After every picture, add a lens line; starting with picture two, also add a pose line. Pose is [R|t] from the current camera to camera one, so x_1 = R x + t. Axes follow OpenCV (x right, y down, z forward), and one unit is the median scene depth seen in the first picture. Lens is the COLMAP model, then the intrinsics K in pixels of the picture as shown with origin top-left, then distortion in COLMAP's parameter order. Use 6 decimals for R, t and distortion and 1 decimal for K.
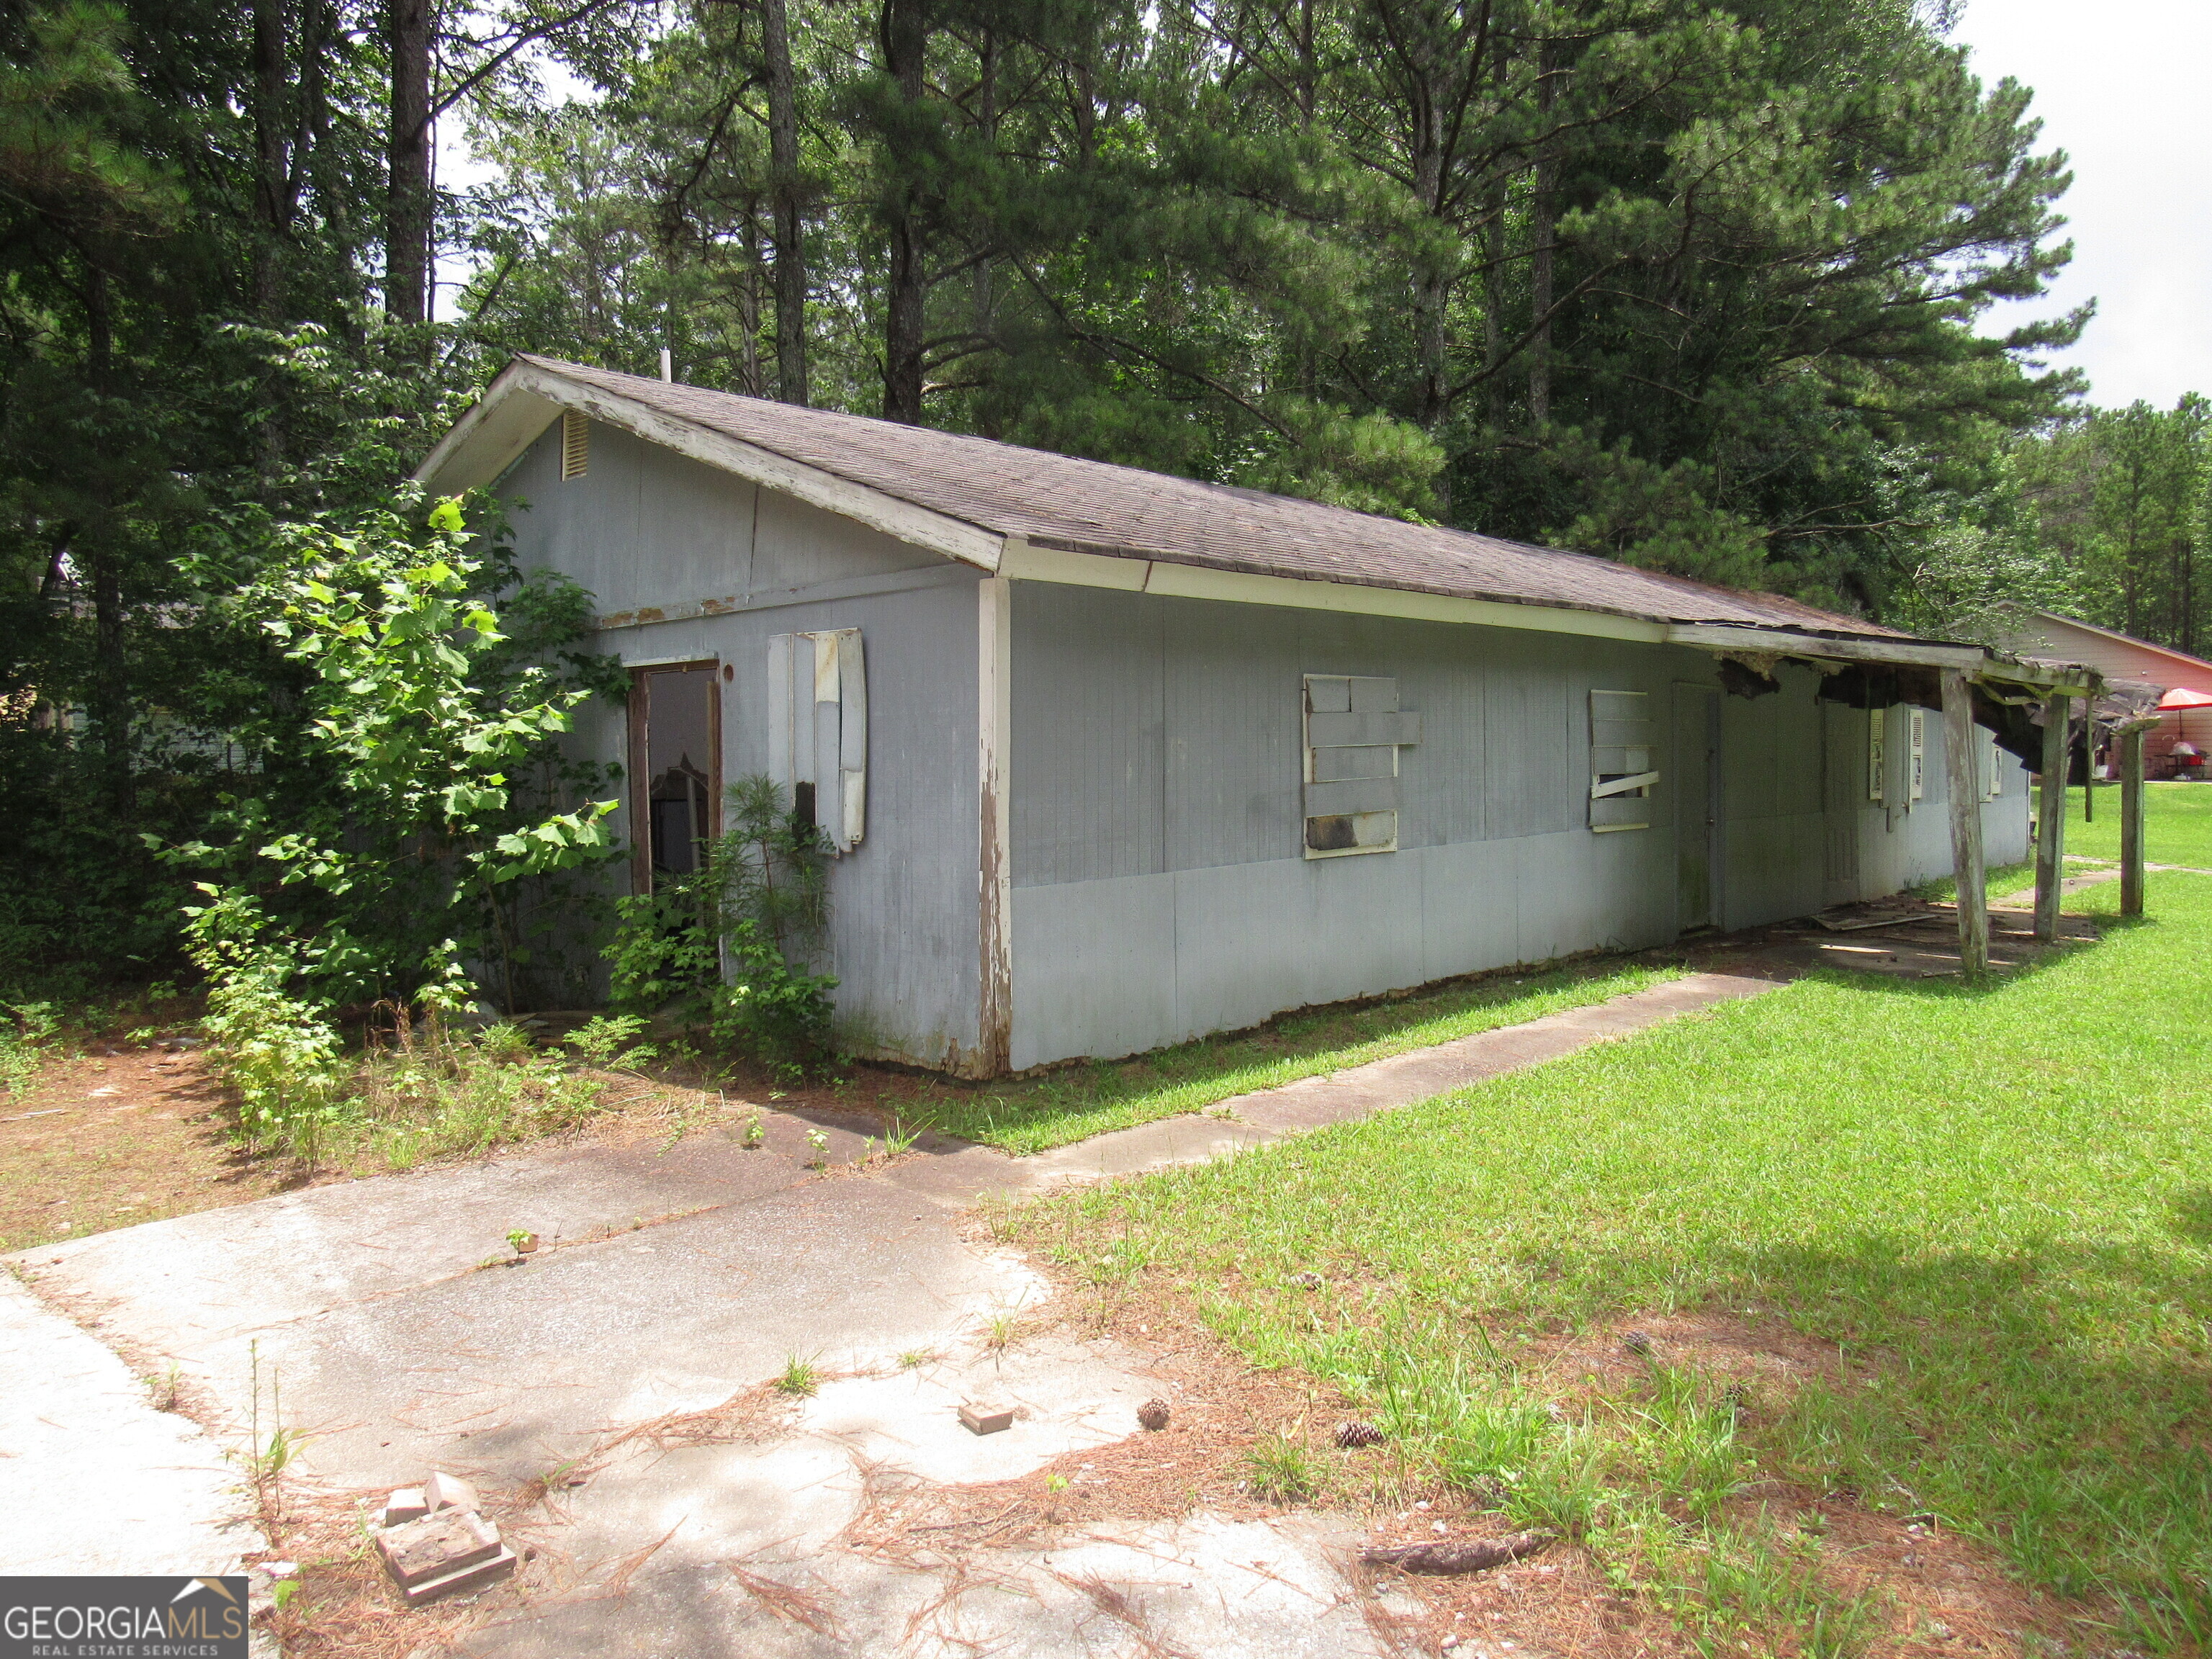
lens RADIAL K [[1584.2, 0, 1109.1], [0, 1584.2, 853.0], [0, 0, 1]] dist [-0.021179, -0.002300]
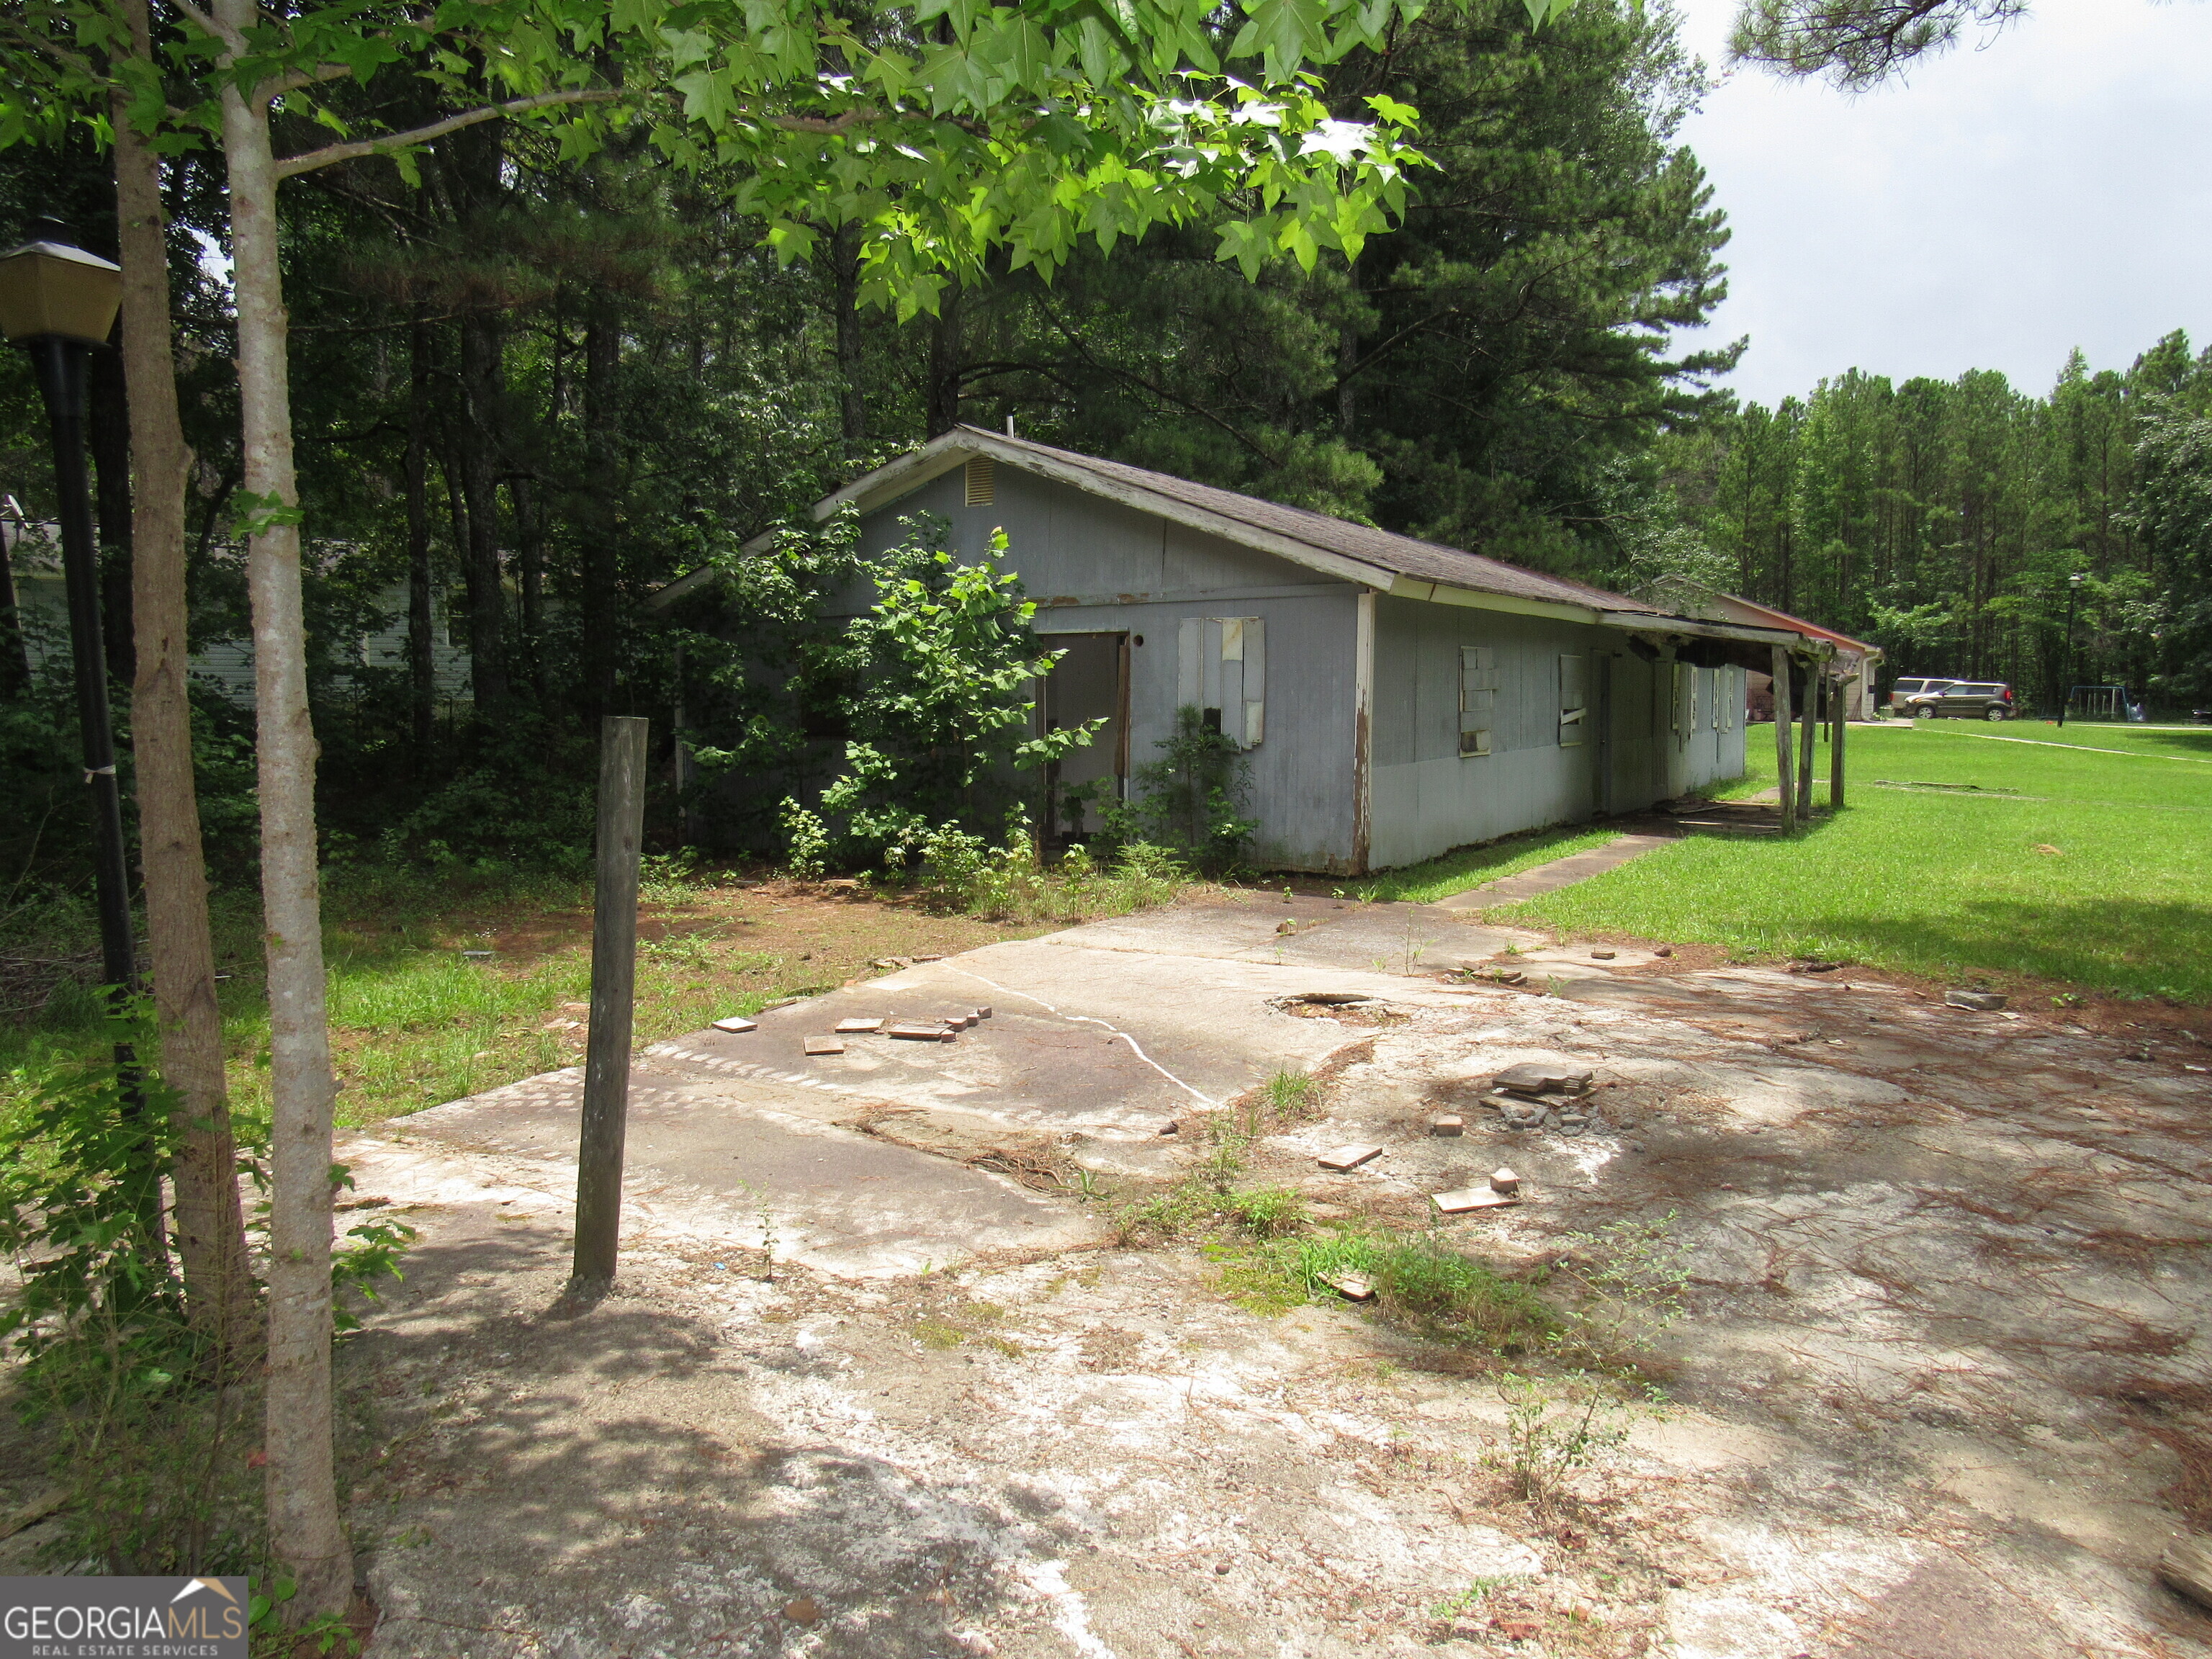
lens RADIAL K [[1584.2, 0, 1108.8], [0, 1584.2, 846.2], [0, 0, 1]] dist [-0.021179, -0.002300]
pose [[0.976871, -0.012581, 0.213459, -0.444812], [0.005725, 0.999449, 0.032703, 0.030731], [-0.213753, -0.030725, 0.976405, -0.412605]]
